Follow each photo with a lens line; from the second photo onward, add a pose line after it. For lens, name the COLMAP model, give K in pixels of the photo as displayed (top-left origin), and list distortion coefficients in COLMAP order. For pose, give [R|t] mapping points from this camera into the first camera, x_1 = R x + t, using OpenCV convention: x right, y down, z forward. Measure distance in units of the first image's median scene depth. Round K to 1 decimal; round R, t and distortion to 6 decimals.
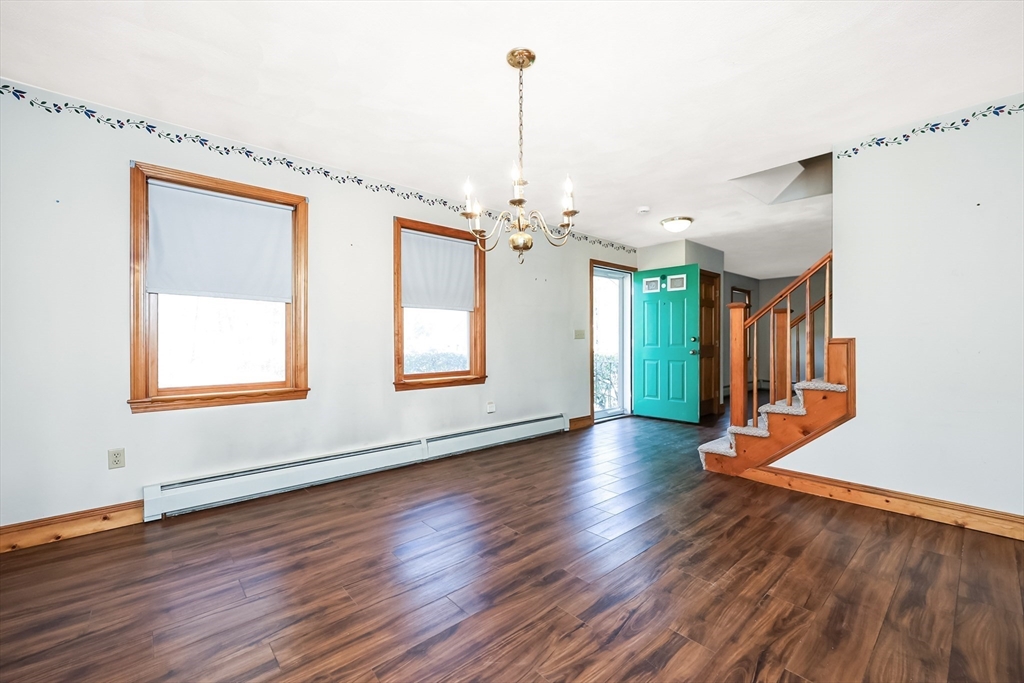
lens RADIAL K [[408.1, 0, 512.0], [0, 408.1, 341.5], [0, 0, 1]] dist [-0.000033, 0.000014]
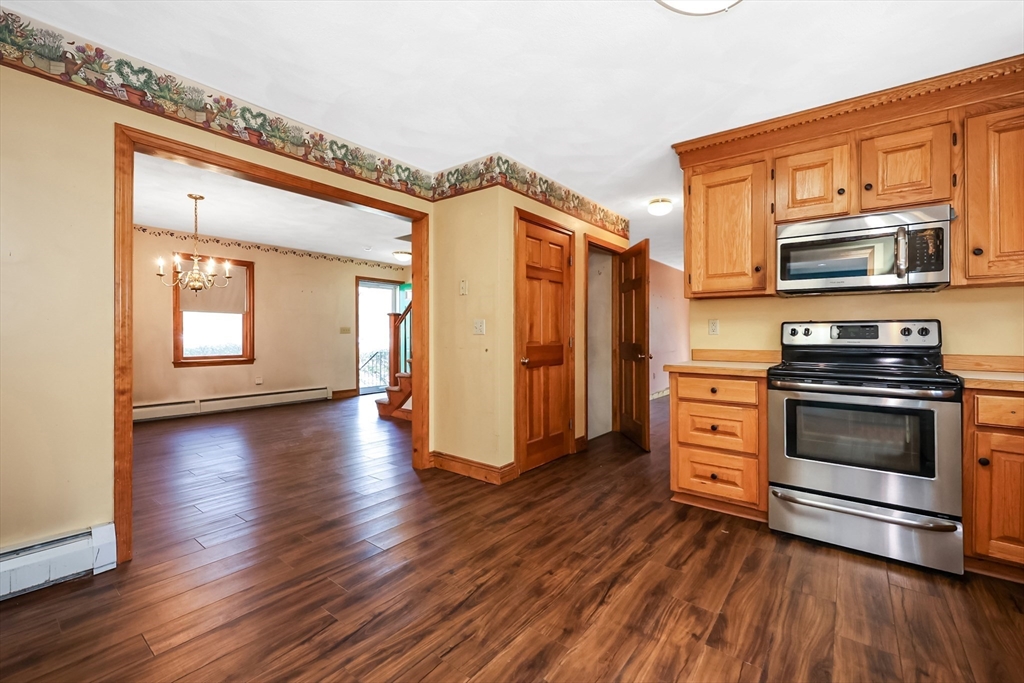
lens RADIAL K [[443.0, 0, 511.2], [0, 443.0, 333.9], [0, 0, 1]] dist [-0.000586, -0.000035]
pose [[0.981056, 0.003000, 0.193700, 1.046847], [-0.002389, 0.999991, -0.003385, -0.014389], [-0.193708, 0.002858, 0.981055, -1.215142]]
